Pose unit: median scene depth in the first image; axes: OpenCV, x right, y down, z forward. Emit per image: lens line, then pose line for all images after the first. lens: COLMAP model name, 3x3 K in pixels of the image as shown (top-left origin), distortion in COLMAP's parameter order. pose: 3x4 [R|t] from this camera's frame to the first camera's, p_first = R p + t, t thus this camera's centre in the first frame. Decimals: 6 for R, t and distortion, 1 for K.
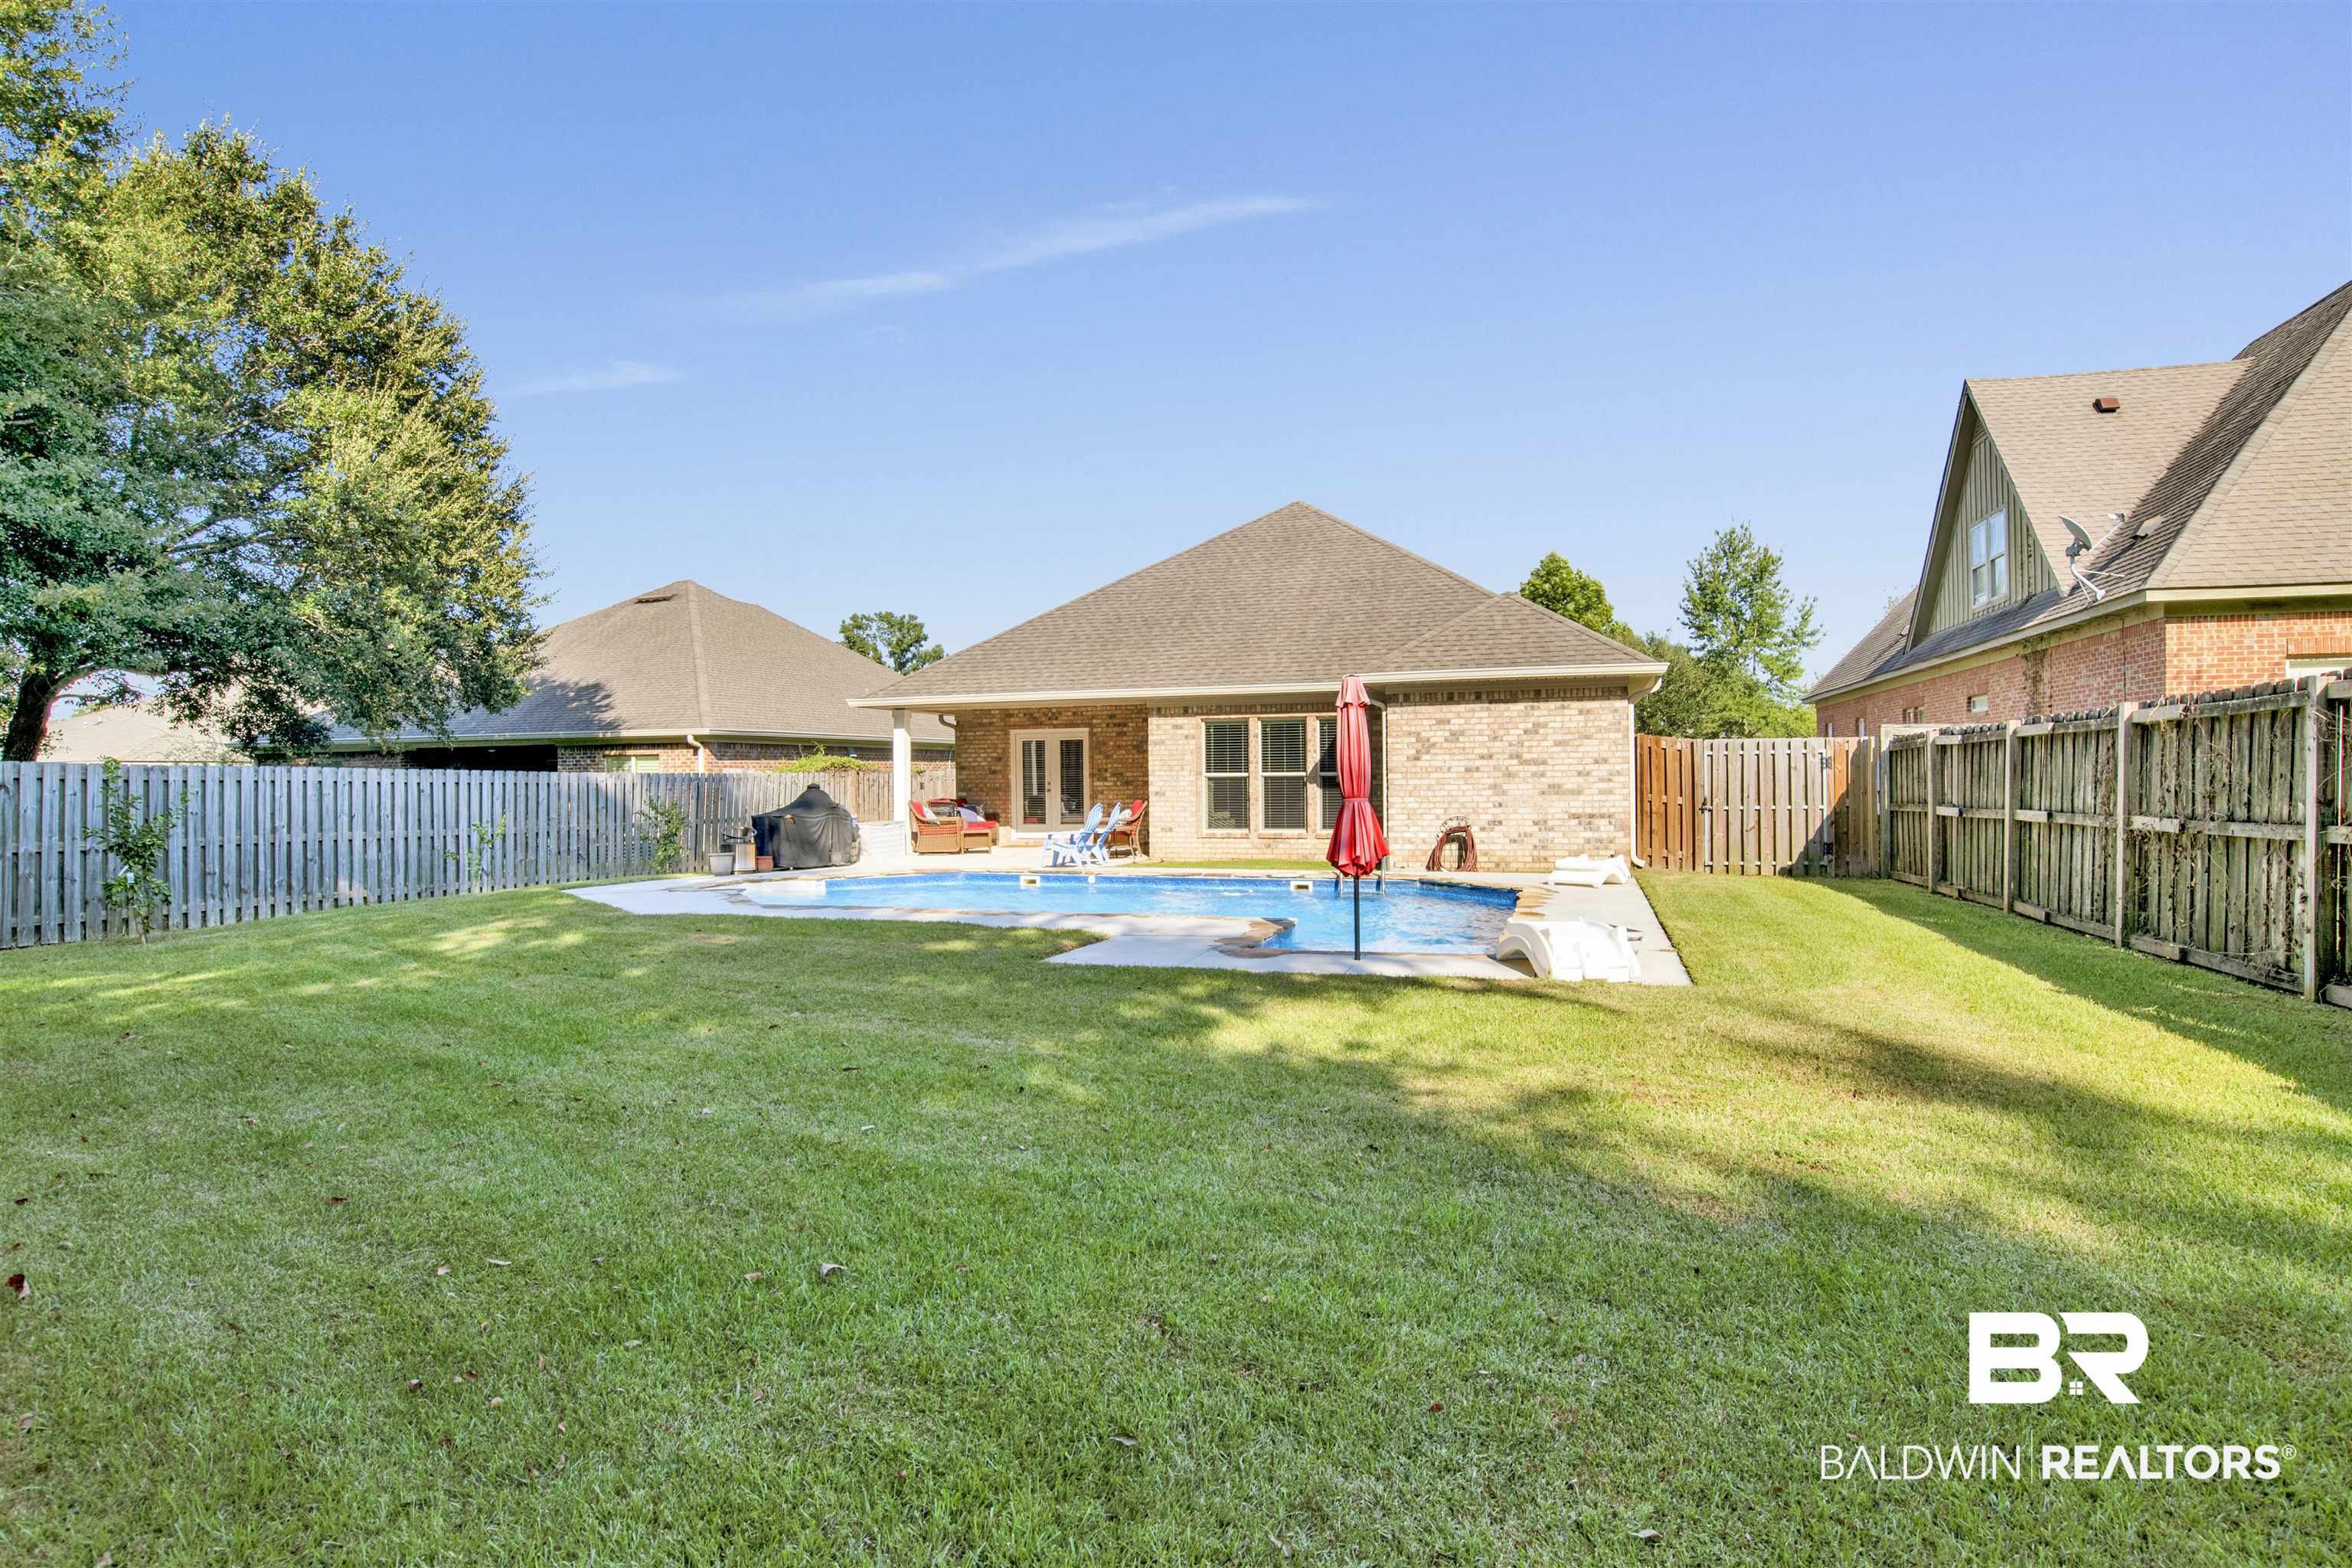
lens RADIAL K [[1255.4, 0, 1176.0], [0, 1255.4, 784.0], [0, 0, 1]] dist [-0.072992, 0.027622]
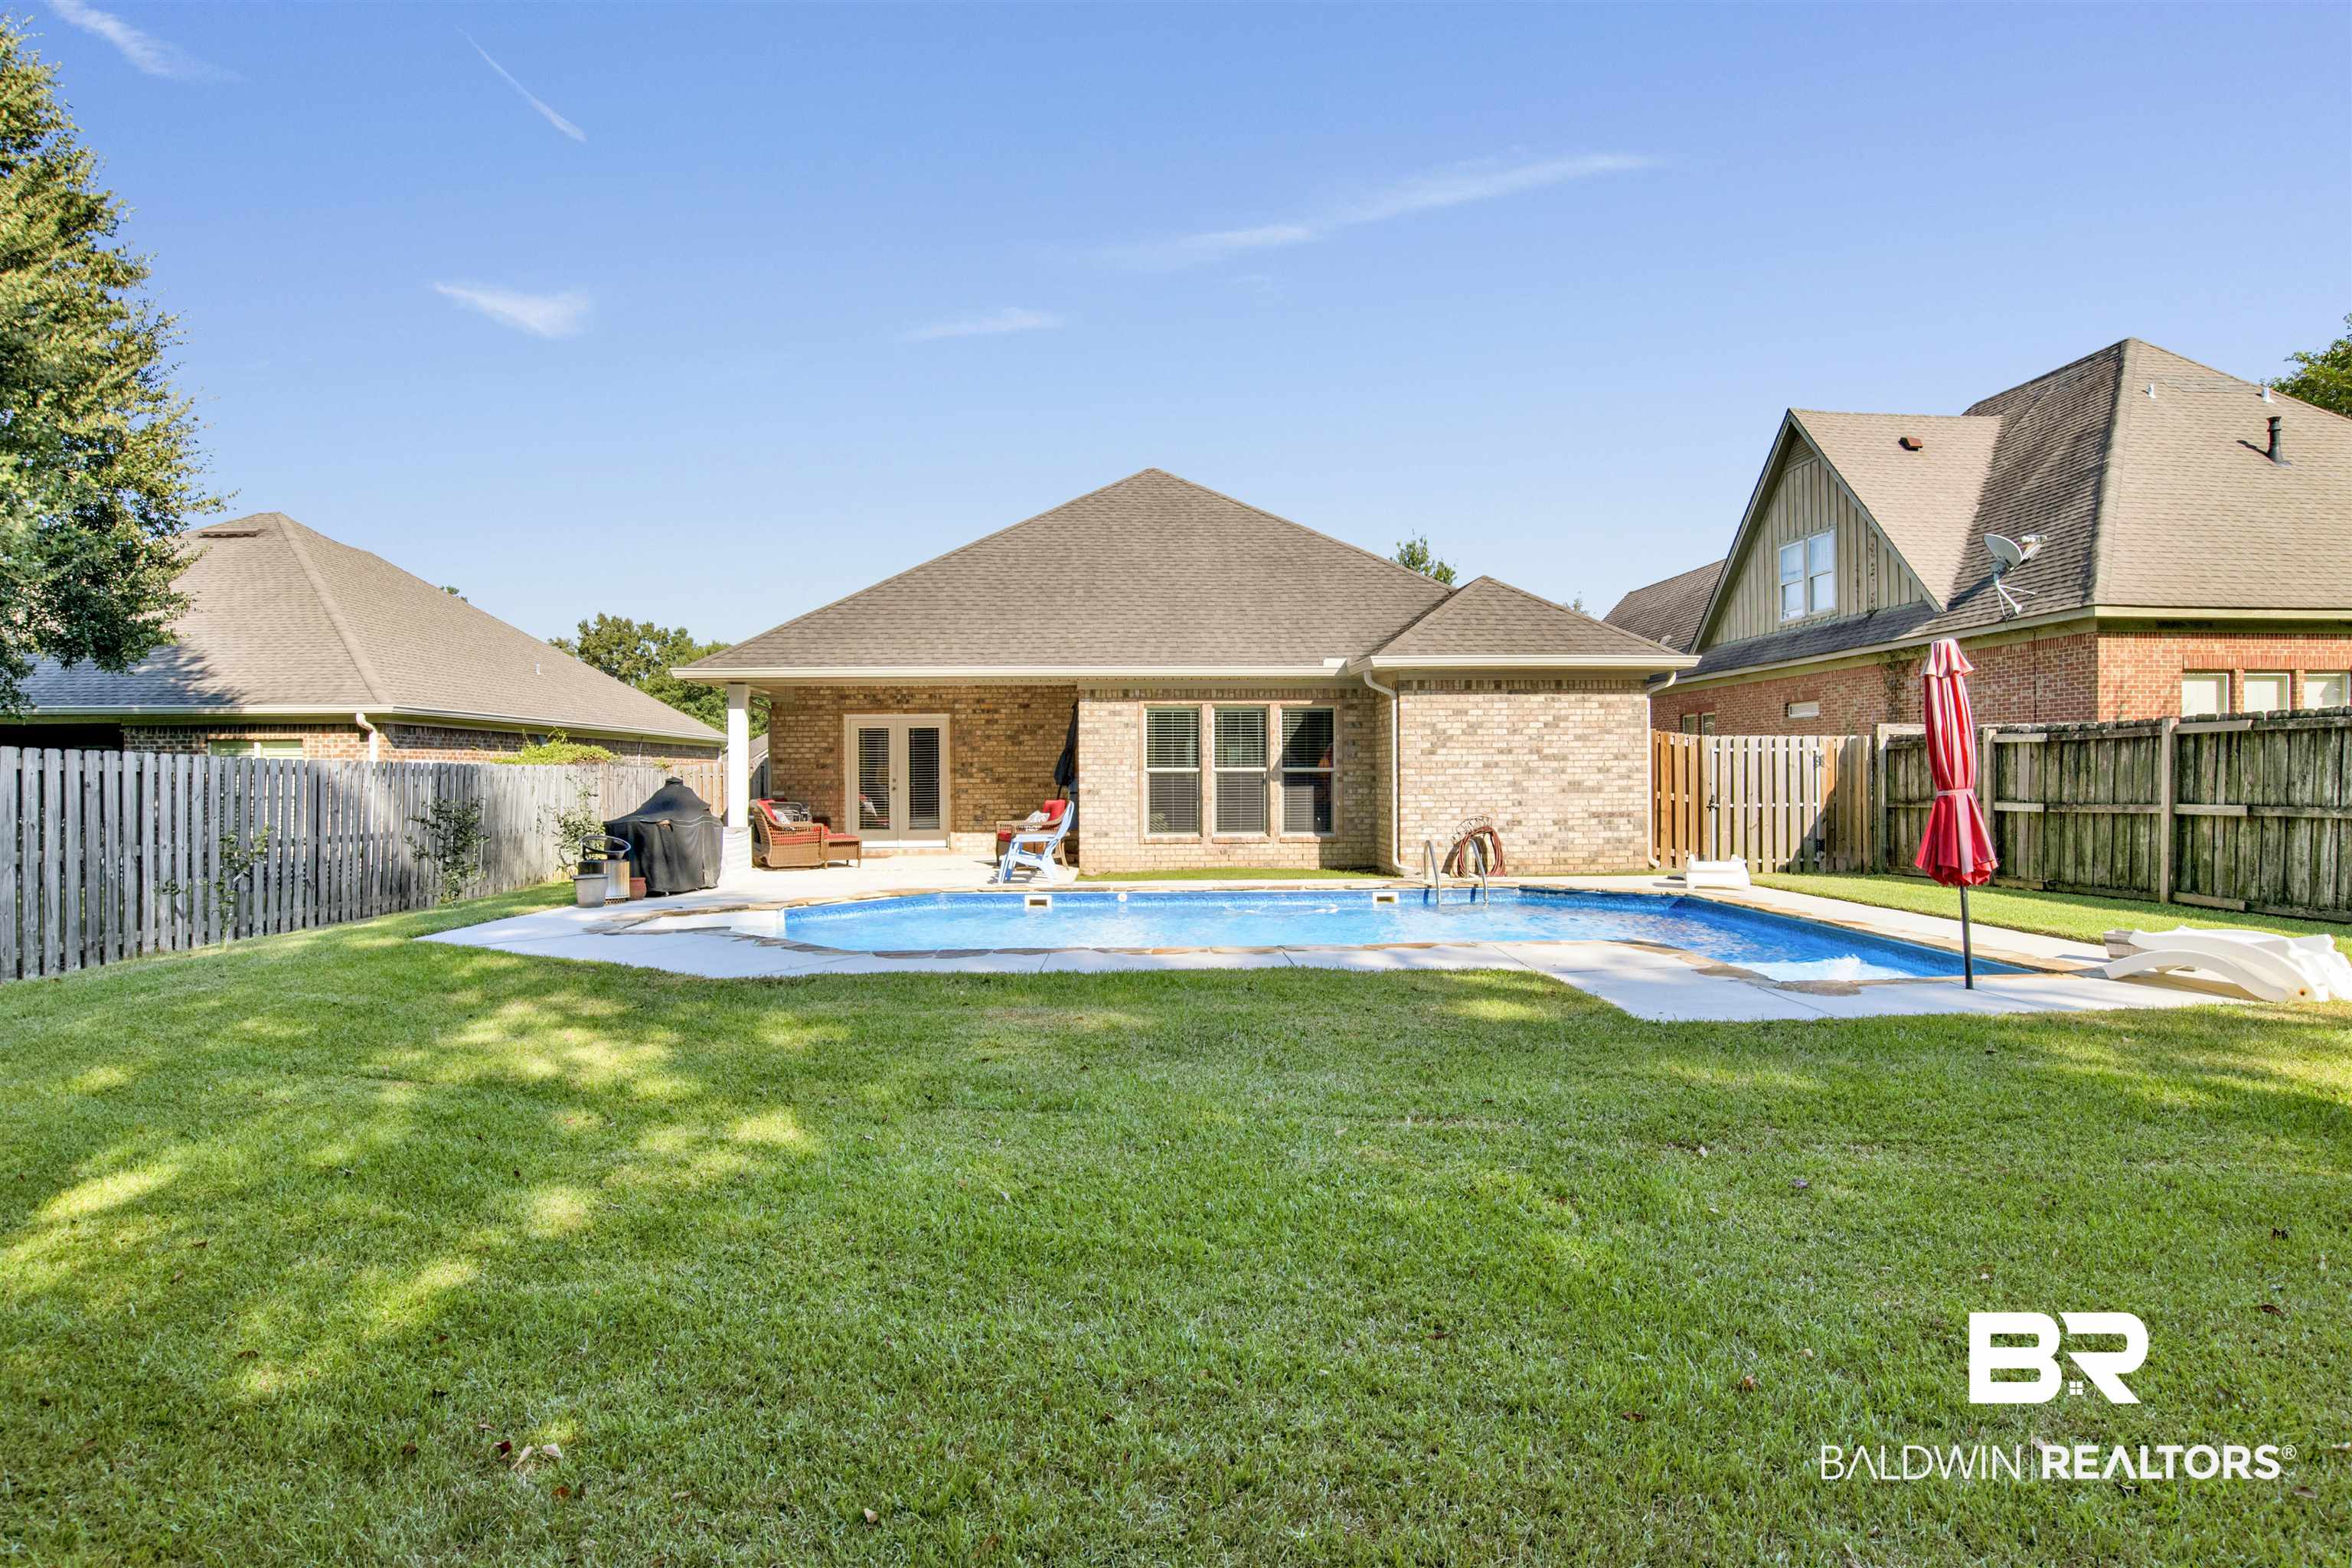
lens RADIAL K [[1255.4, 0, 1176.0], [0, 1255.4, 784.0], [0, 0, 1]] dist [-0.072992, 0.027622]
pose [[0.931707, 0.002805, 0.363200, -0.307649], [-0.001874, 0.999994, -0.002914, 0.005384], [-0.363206, 0.002034, 0.931706, 0.224976]]
